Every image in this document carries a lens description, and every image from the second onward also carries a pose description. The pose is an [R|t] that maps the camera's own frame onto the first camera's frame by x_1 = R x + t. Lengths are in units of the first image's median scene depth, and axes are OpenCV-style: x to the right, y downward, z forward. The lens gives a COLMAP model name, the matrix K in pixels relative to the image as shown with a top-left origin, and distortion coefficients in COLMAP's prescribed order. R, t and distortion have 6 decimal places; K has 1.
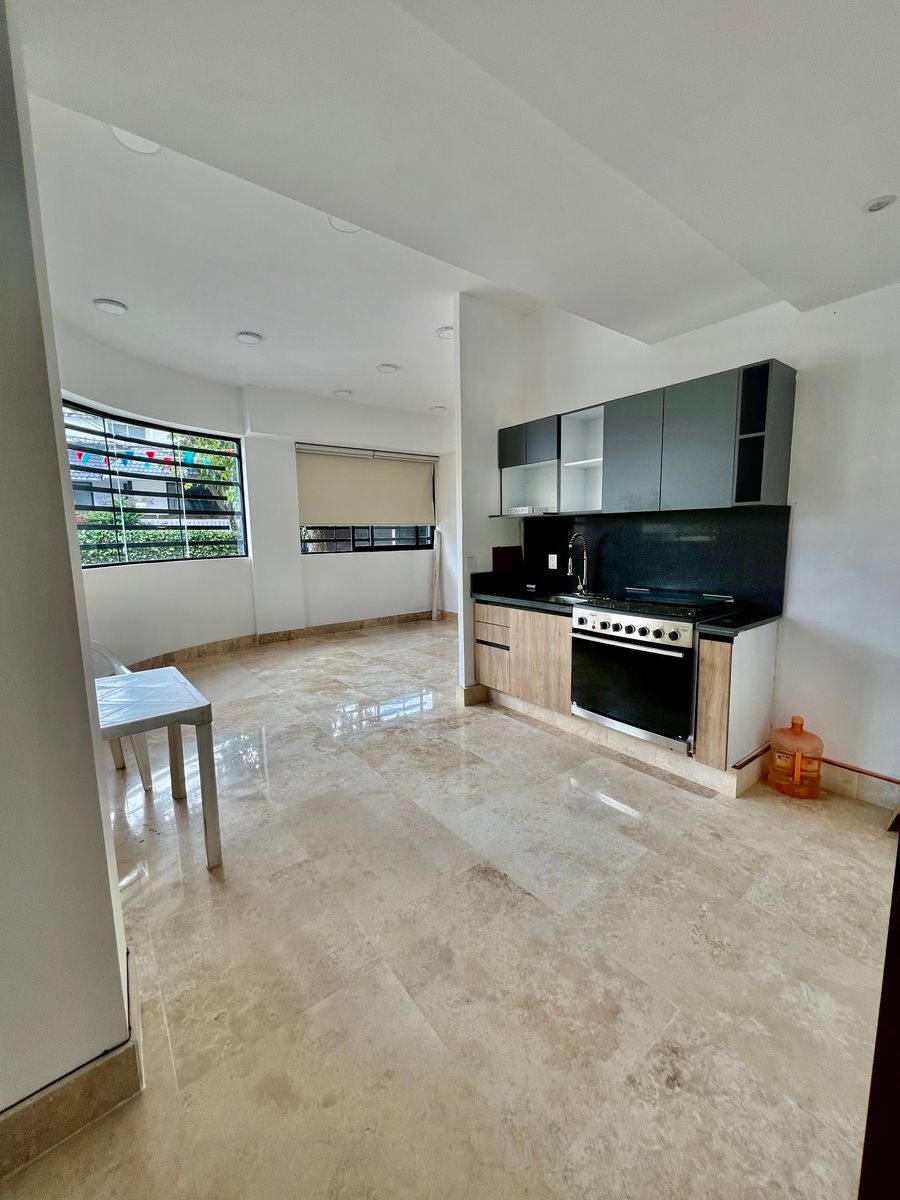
lens RADIAL K [[476.6, 0, 450.6], [0, 476.6, 595.7], [0, 0, 1]] dist [0.011279, -0.000018]
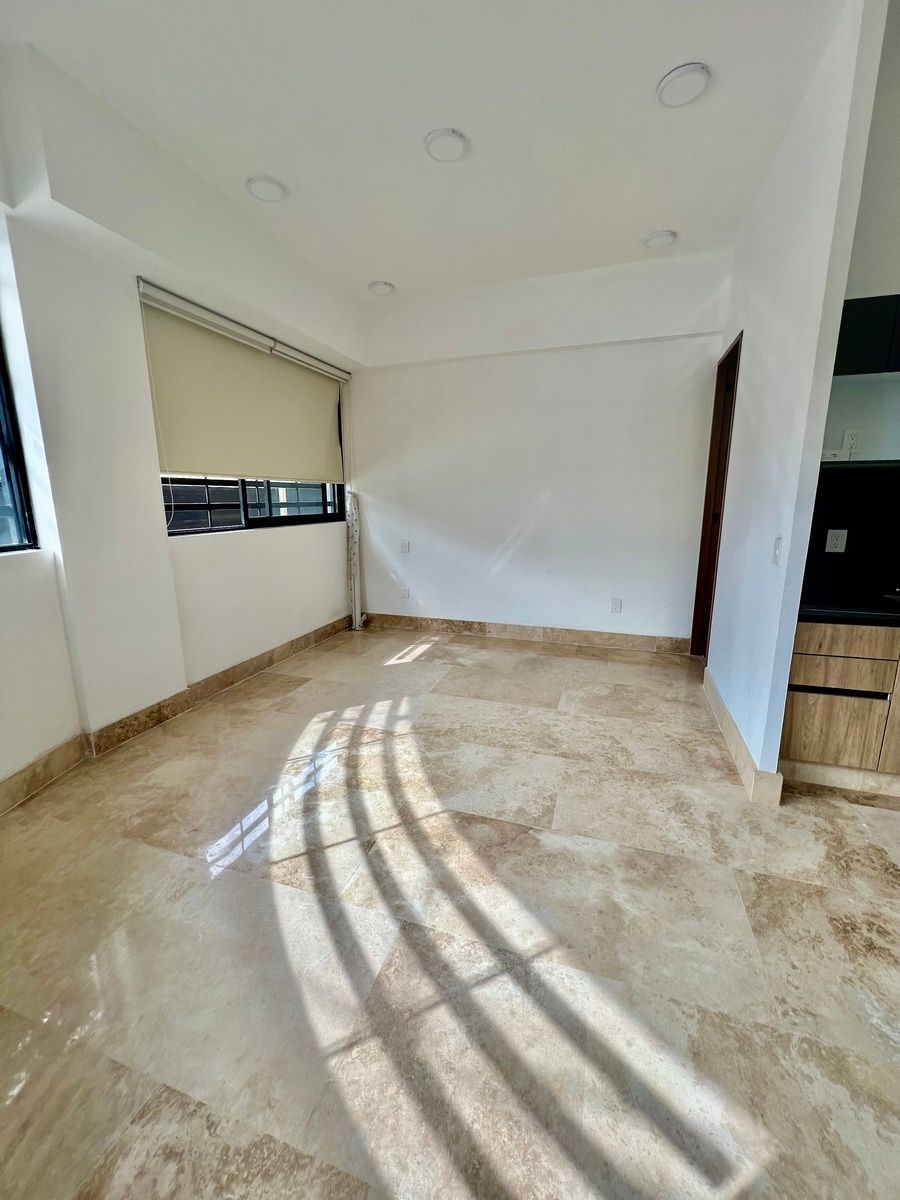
lens RADIAL K [[481.7, 0, 454.3], [0, 481.7, 593.6], [0, 0, 1]] dist [0.000128, 0.000796]
pose [[0.826065, -0.096608, 0.555233, -0.621699], [0.062136, 0.994804, 0.080647, -0.092825], [-0.560139, -0.032120, 0.827776, 0.809715]]
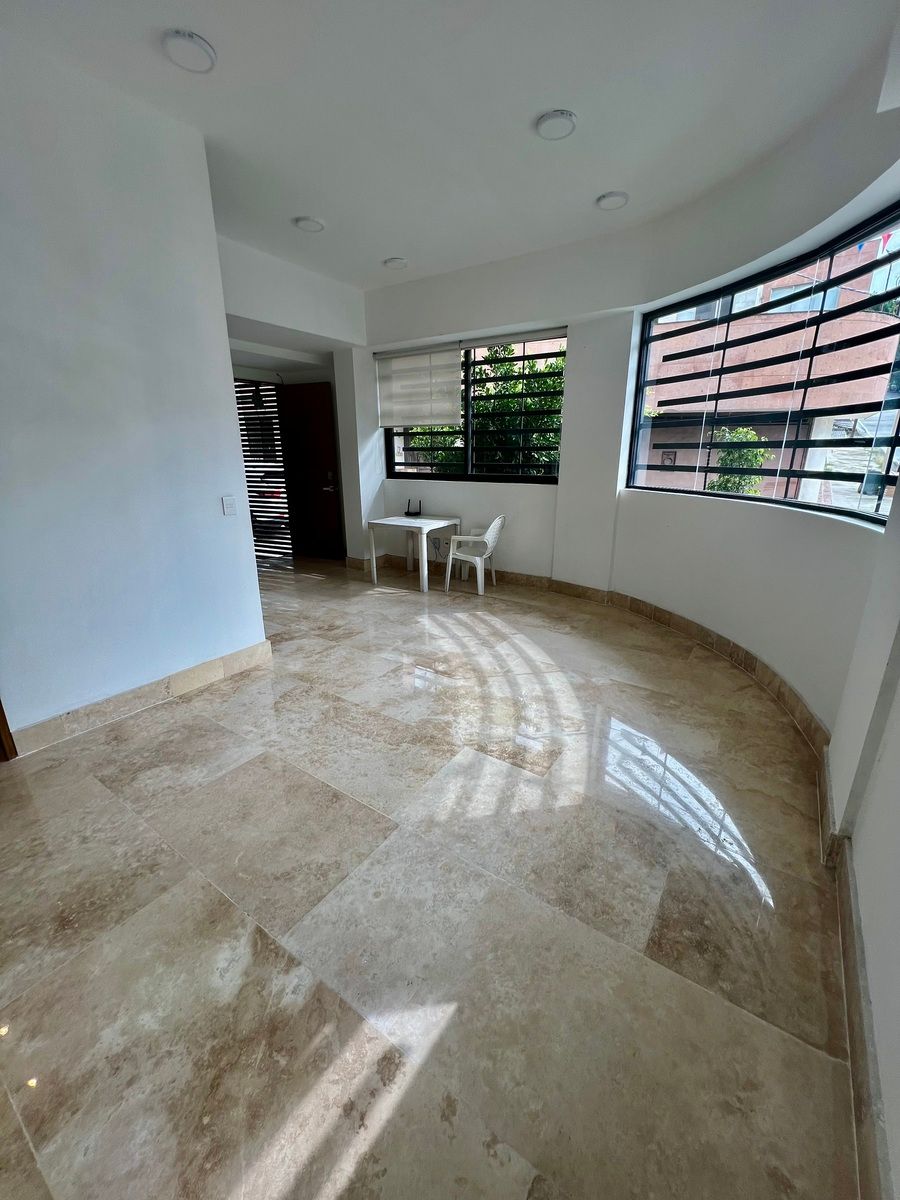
lens RADIAL K [[476.6, 0, 458.9], [0, 476.6, 601.7], [0, 0, 1]] dist [0.011279, -0.000018]
pose [[-0.948450, 0.112866, -0.296147, -0.074865], [-0.024269, 0.905829, 0.422947, -0.291464], [0.315995, 0.408331, -0.856395, 2.027044]]
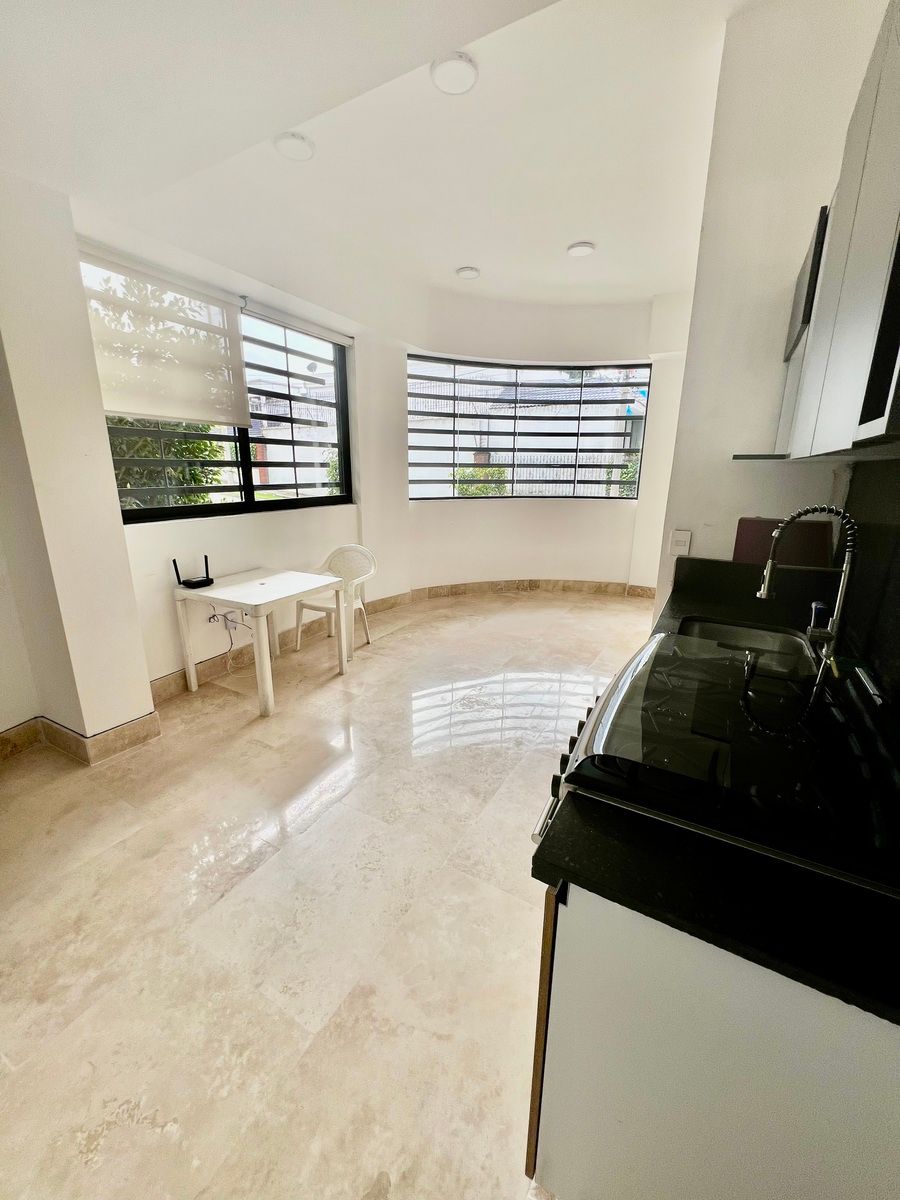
lens RADIAL K [[481.7, 0, 451.8], [0, 481.7, 593.6], [0, 0, 1]] dist [0.000128, 0.000796]
pose [[0.383599, 0.253009, -0.888166, 0.516355], [-0.136006, 0.966730, 0.216648, -0.099326], [0.913430, 0.037690, 0.405247, 0.519567]]
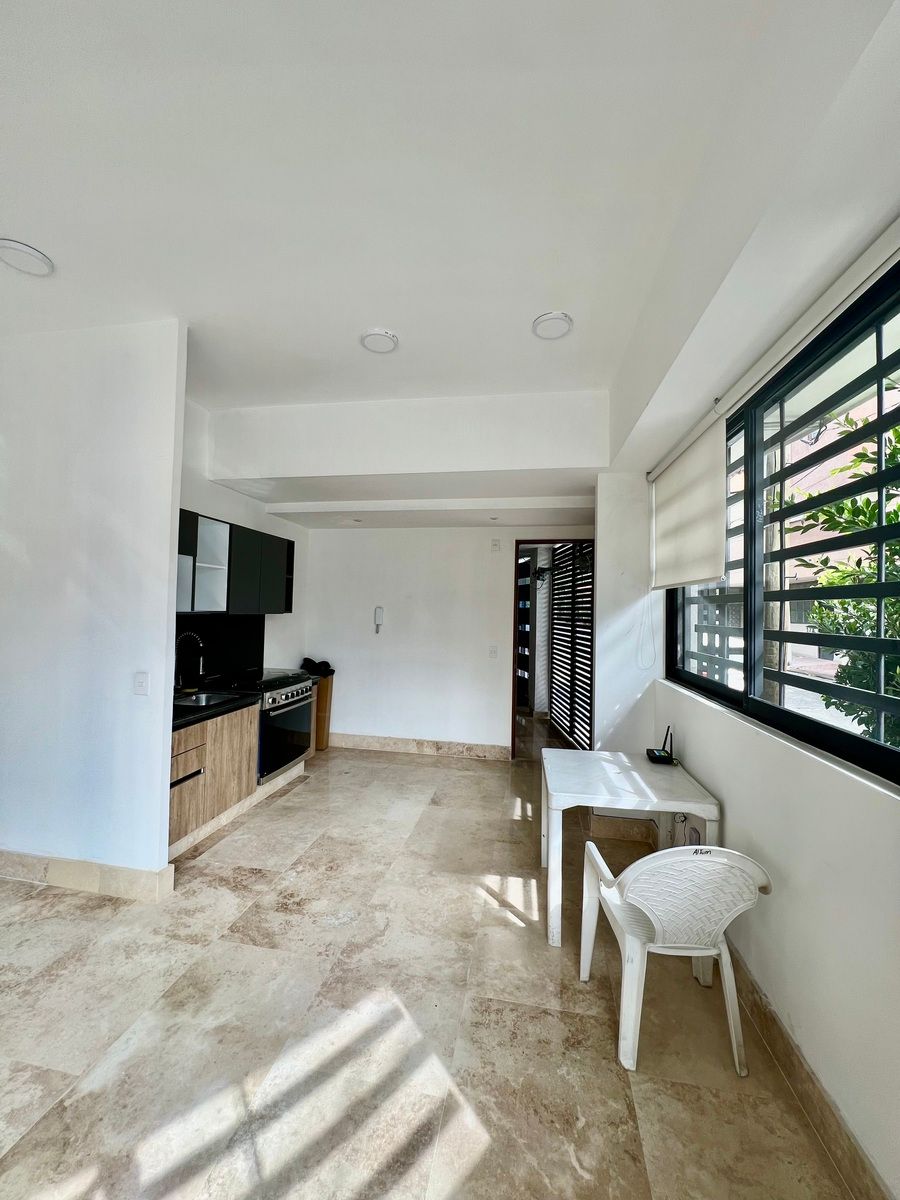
lens RADIAL K [[481.7, 0, 447.2], [0, 481.7, 597.4], [0, 0, 1]] dist [0.000128, 0.000796]
pose [[-0.660078, 0.022358, 0.750865, -0.807853], [0.086876, 0.995122, 0.046741, -0.194938], [-0.746157, 0.096085, -0.658800, 1.205521]]
